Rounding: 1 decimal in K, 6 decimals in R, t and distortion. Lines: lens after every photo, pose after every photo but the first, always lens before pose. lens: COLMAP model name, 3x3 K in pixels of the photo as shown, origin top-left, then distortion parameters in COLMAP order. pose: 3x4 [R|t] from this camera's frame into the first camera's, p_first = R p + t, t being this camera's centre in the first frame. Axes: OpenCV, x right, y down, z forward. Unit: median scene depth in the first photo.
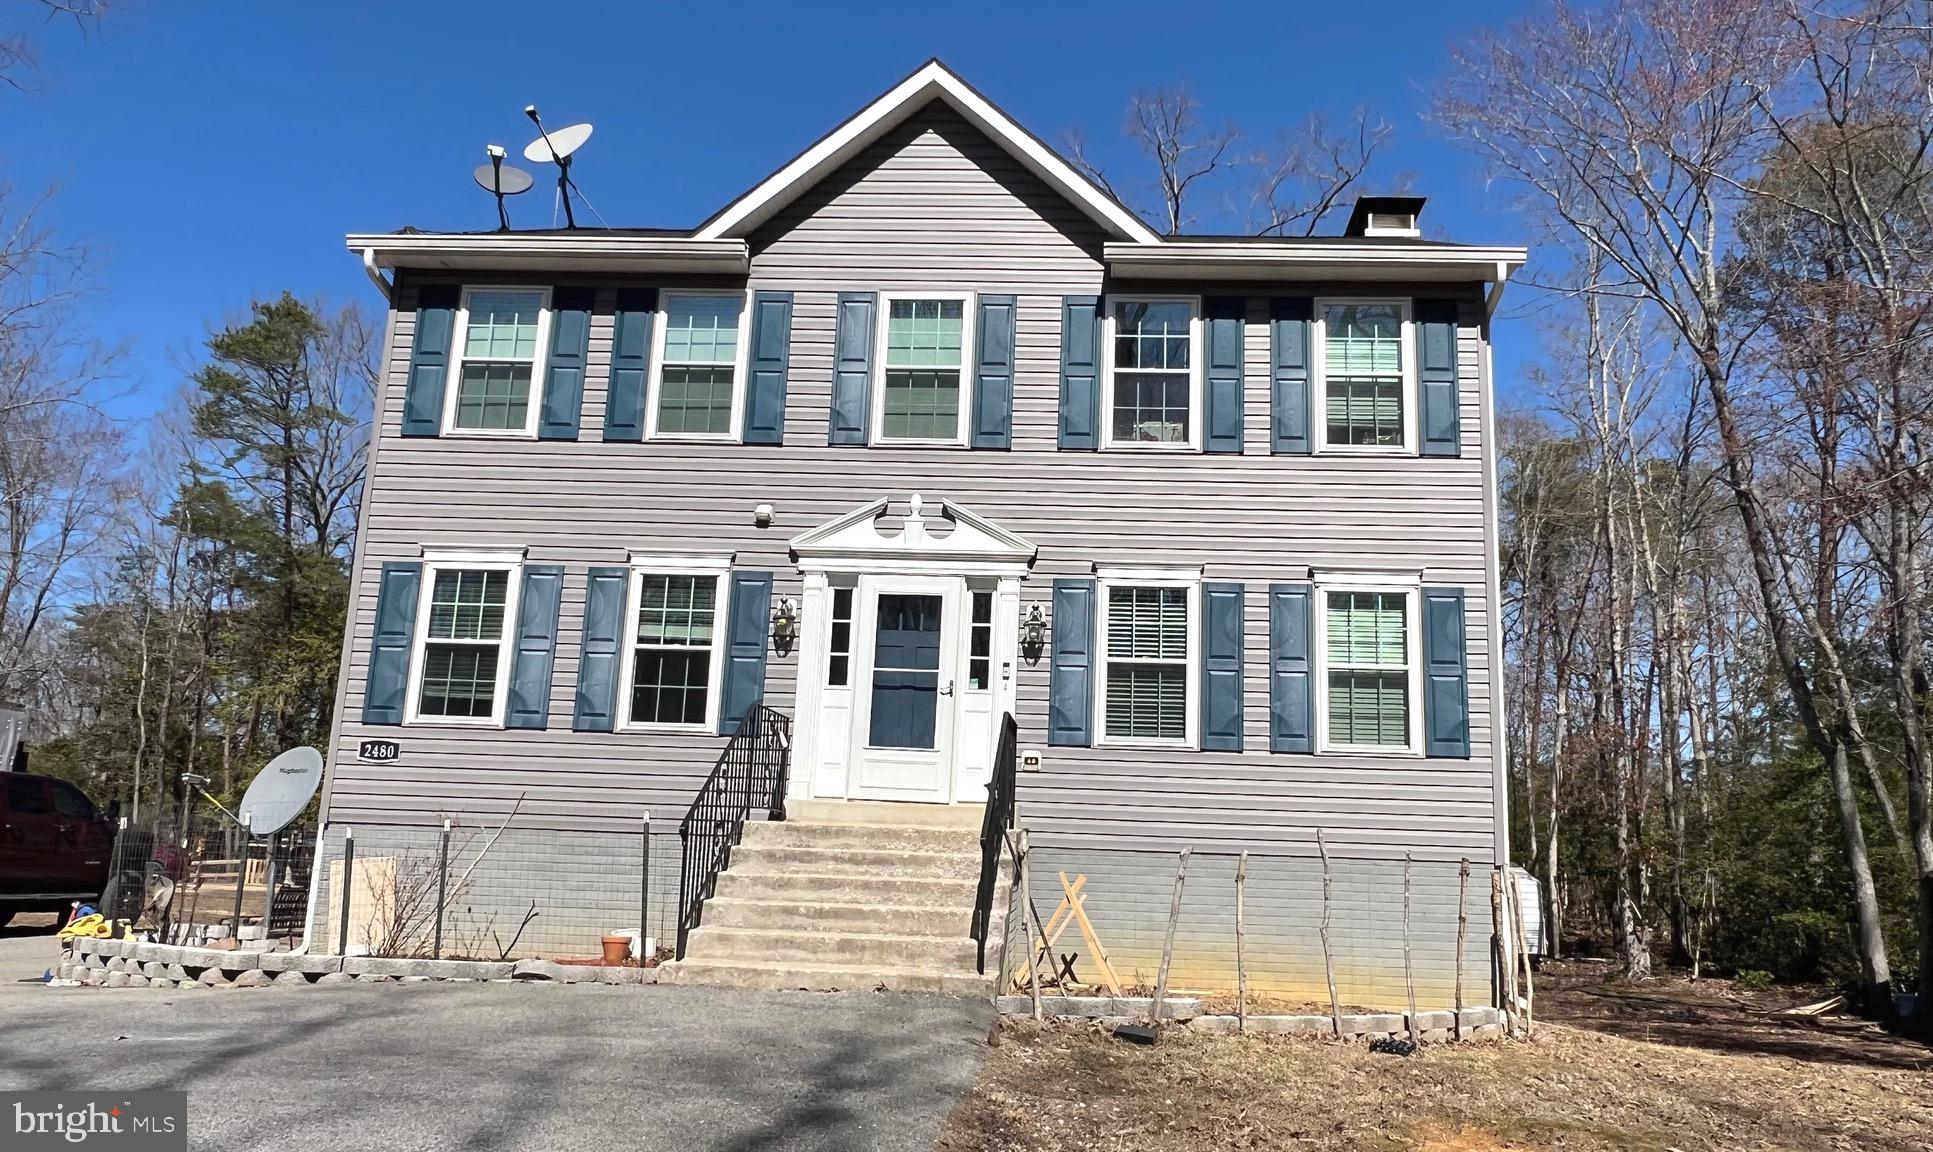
lens RADIAL K [[1270.7, 0, 966.5], [0, 1270.7, 576.0], [0, 0, 1]] dist [0.003298, 0.000344]
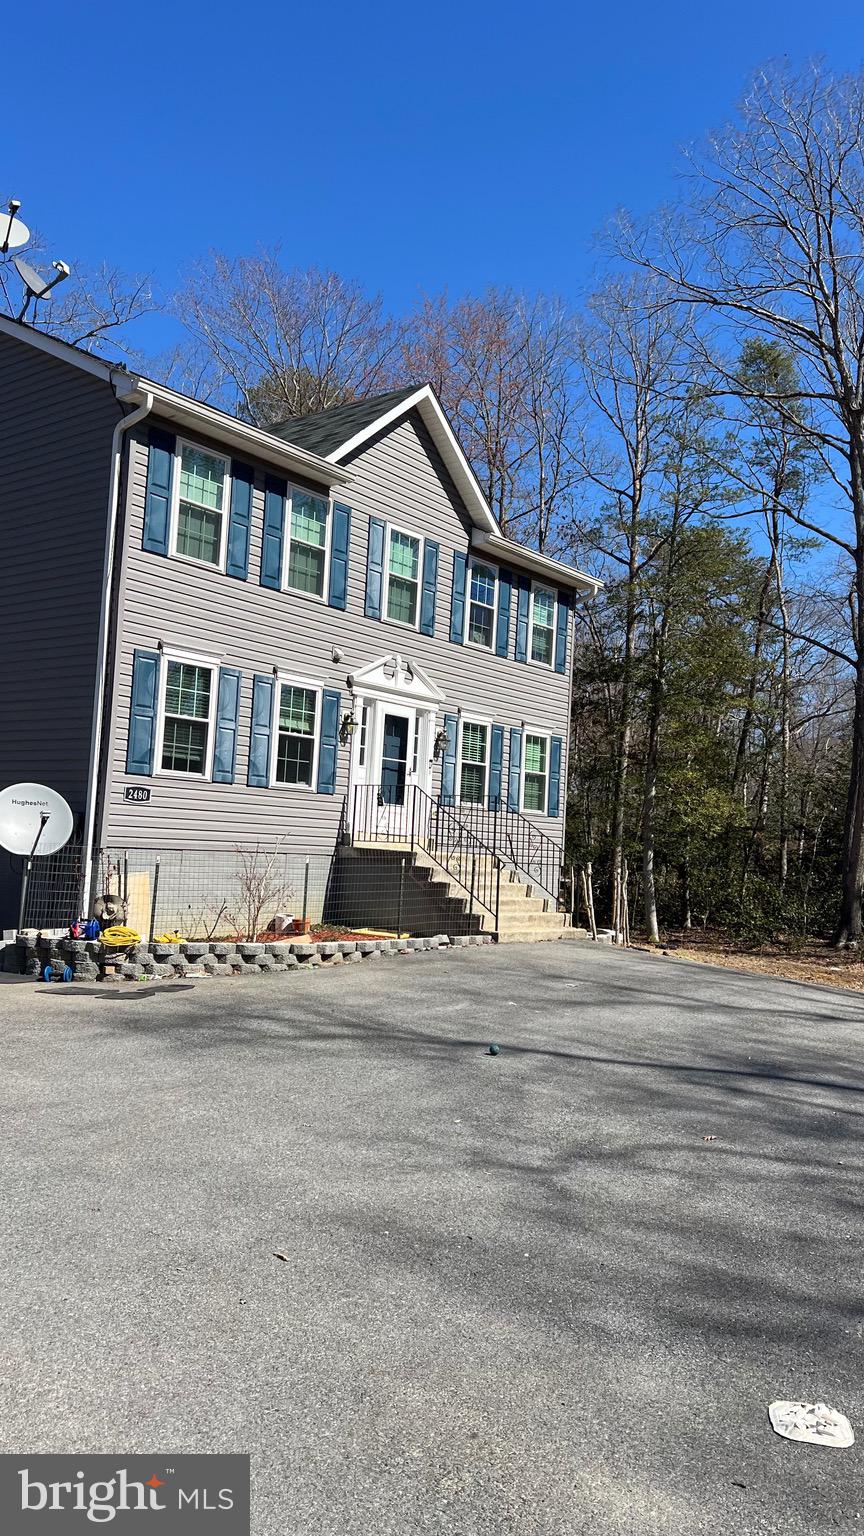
lens RADIAL K [[1149.7, 0, 432.0], [0, 1149.7, 768.0], [0, 0, 1]] dist [0.080622, -0.093587]
pose [[0.571762, 0.053689, 0.818661, -1.247655], [-0.190517, 0.979267, 0.068837, -0.031246], [-0.797992, -0.195327, 0.570137, 0.064778]]
